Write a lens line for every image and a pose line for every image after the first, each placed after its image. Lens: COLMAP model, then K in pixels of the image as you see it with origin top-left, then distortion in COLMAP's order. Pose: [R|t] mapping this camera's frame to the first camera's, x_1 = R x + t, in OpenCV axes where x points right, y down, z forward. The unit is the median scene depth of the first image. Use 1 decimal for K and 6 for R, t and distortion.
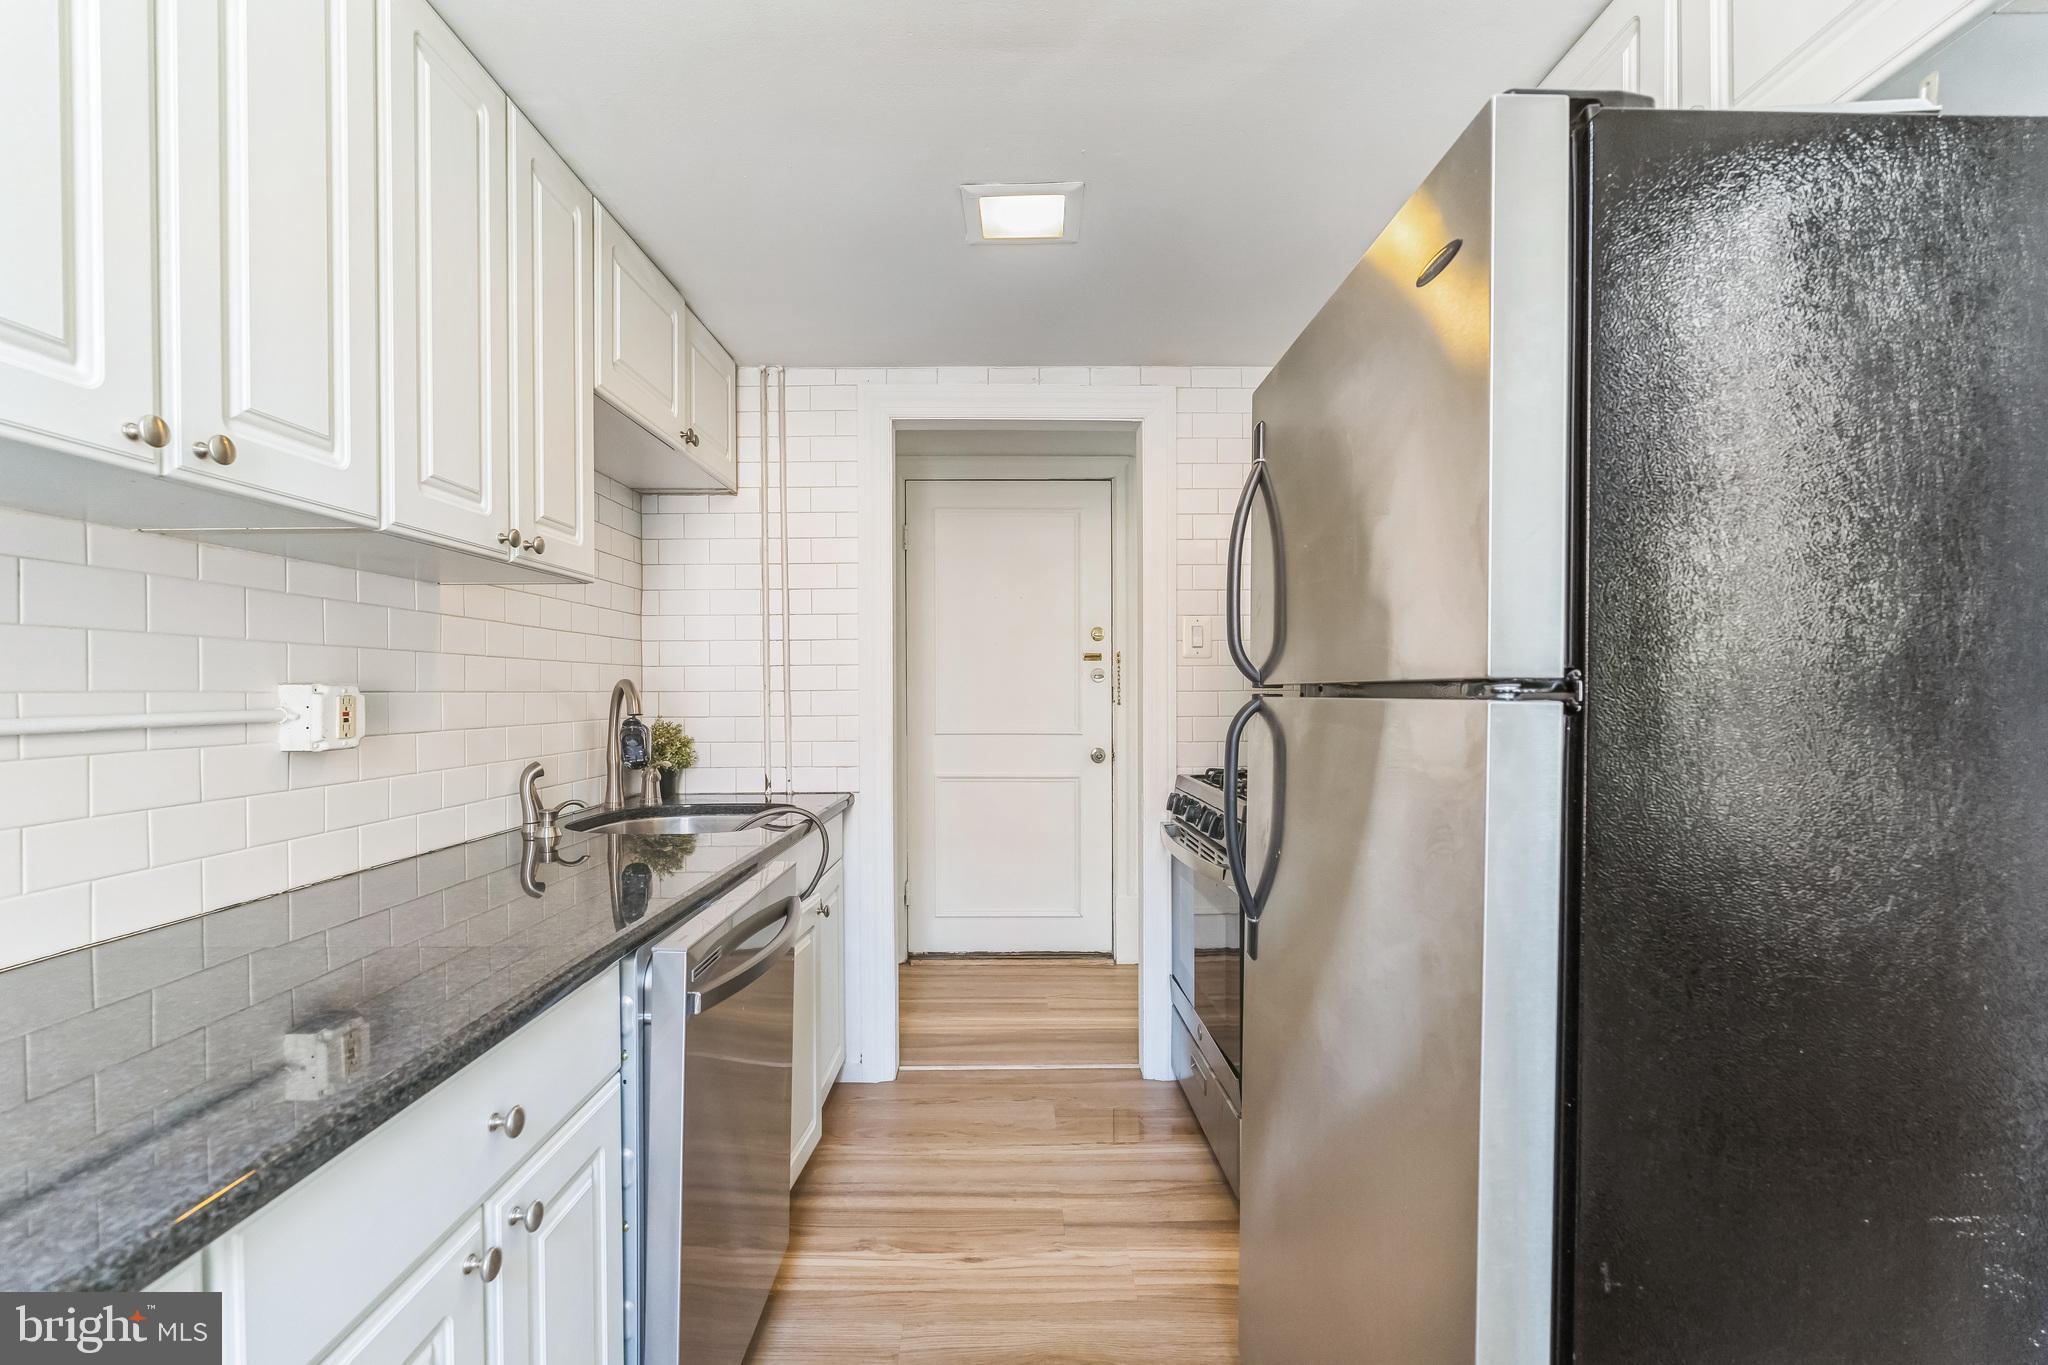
lens RADIAL K [[907.5, 0, 997.7], [0, 907.5, 698.1], [0, 0, 1]] dist [-0.008712, 0.003371]
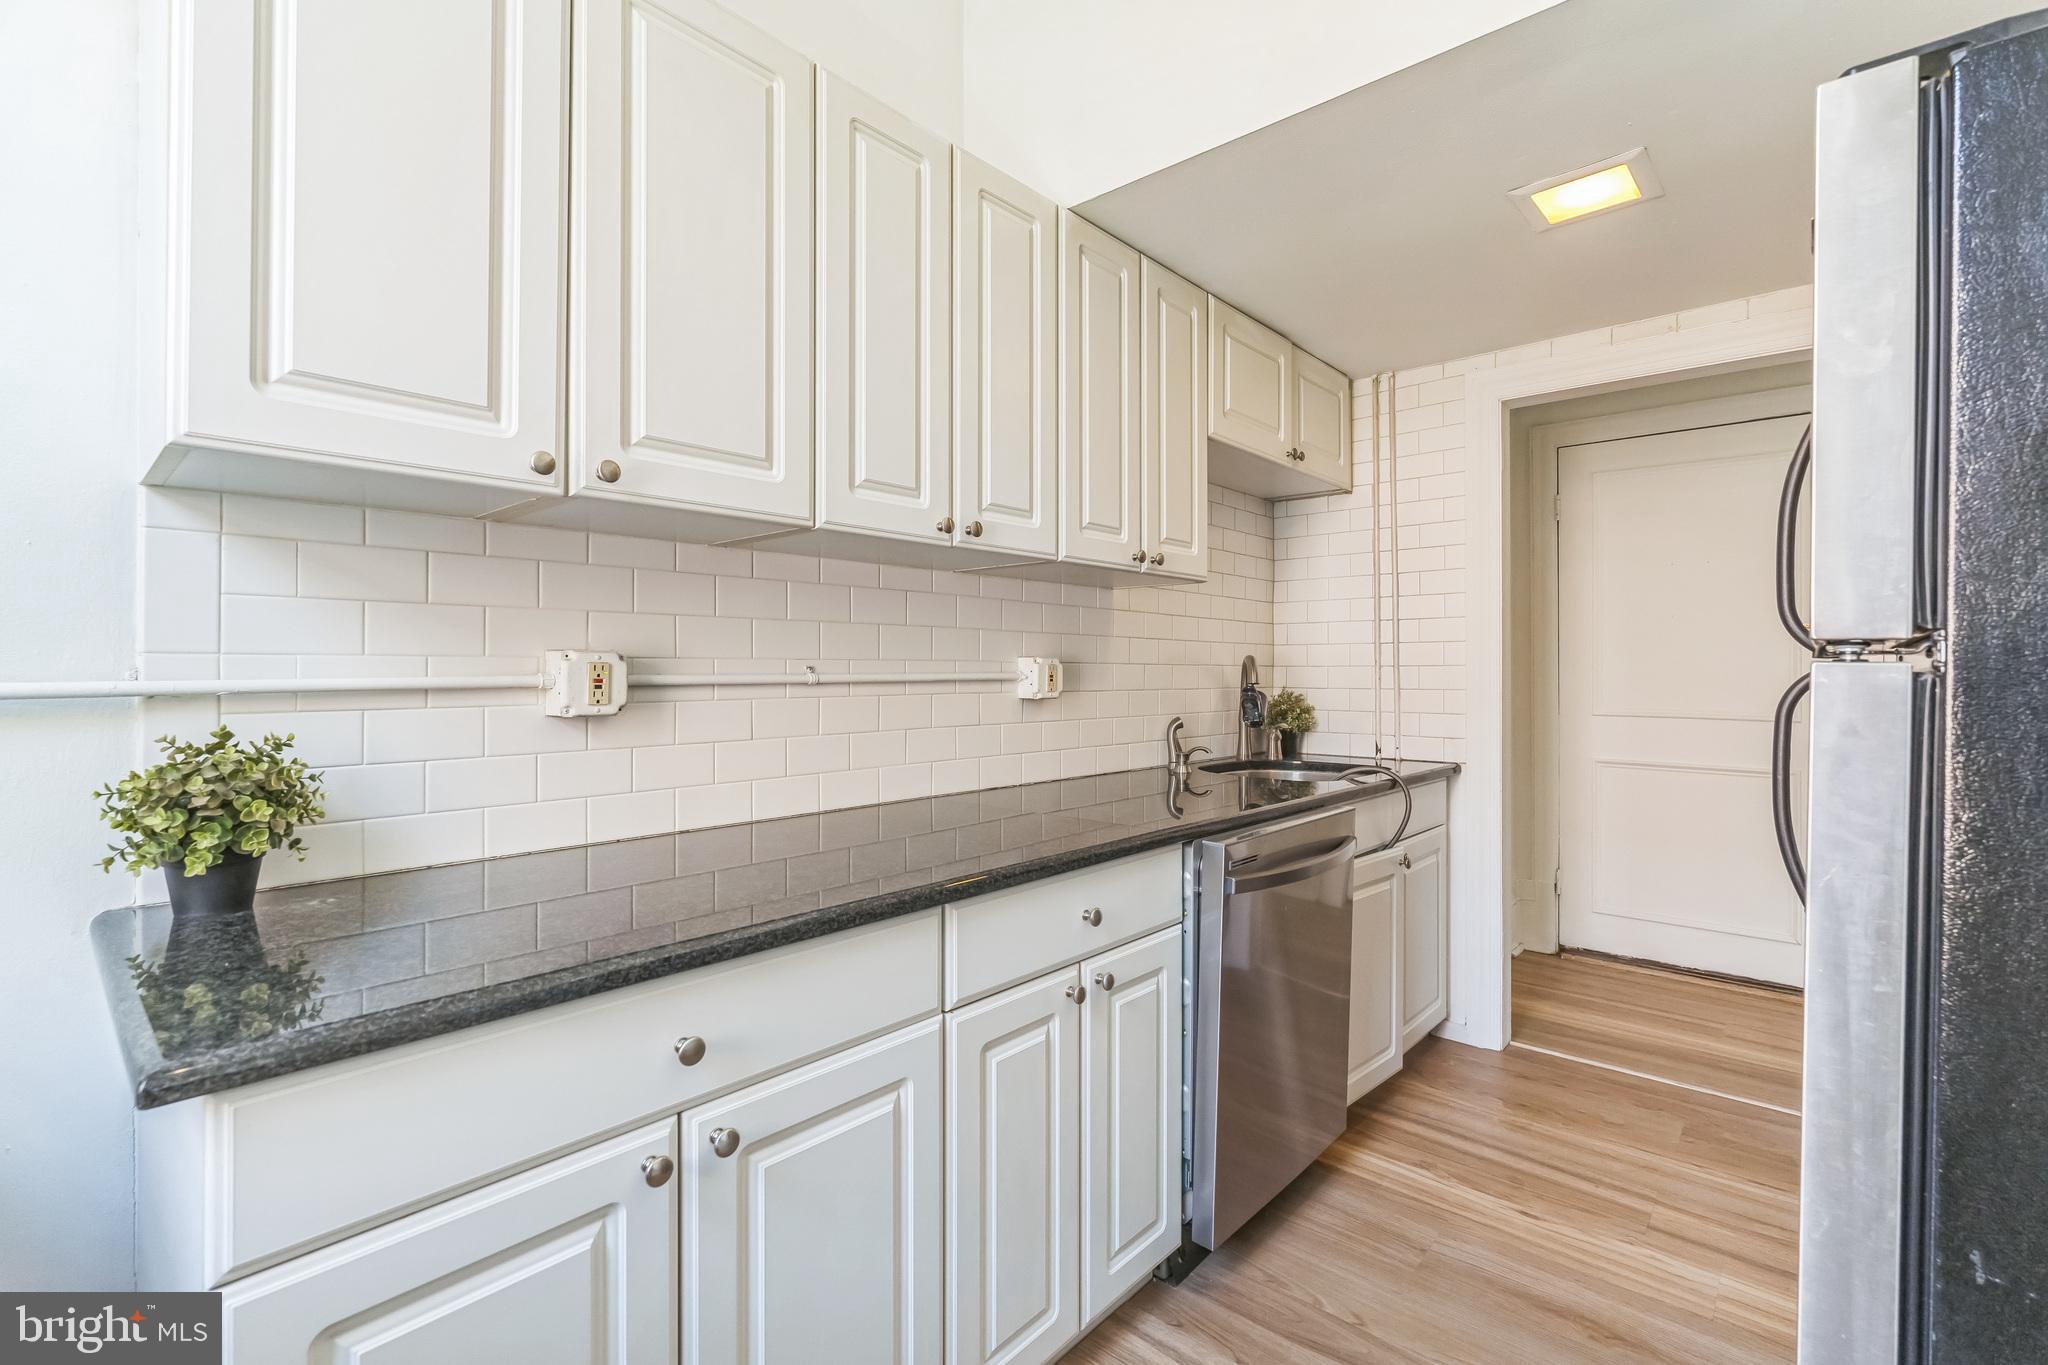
lens RADIAL K [[907.5, 0, 1024.7], [0, 907.5, 672.7], [0, 0, 1]] dist [-0.008712, 0.003371]
pose [[0.744633, 0.007710, -0.667430, 0.232311], [-0.012784, 0.999915, -0.002712, 0.012605], [0.667352, 0.010552, 0.744668, -0.161605]]
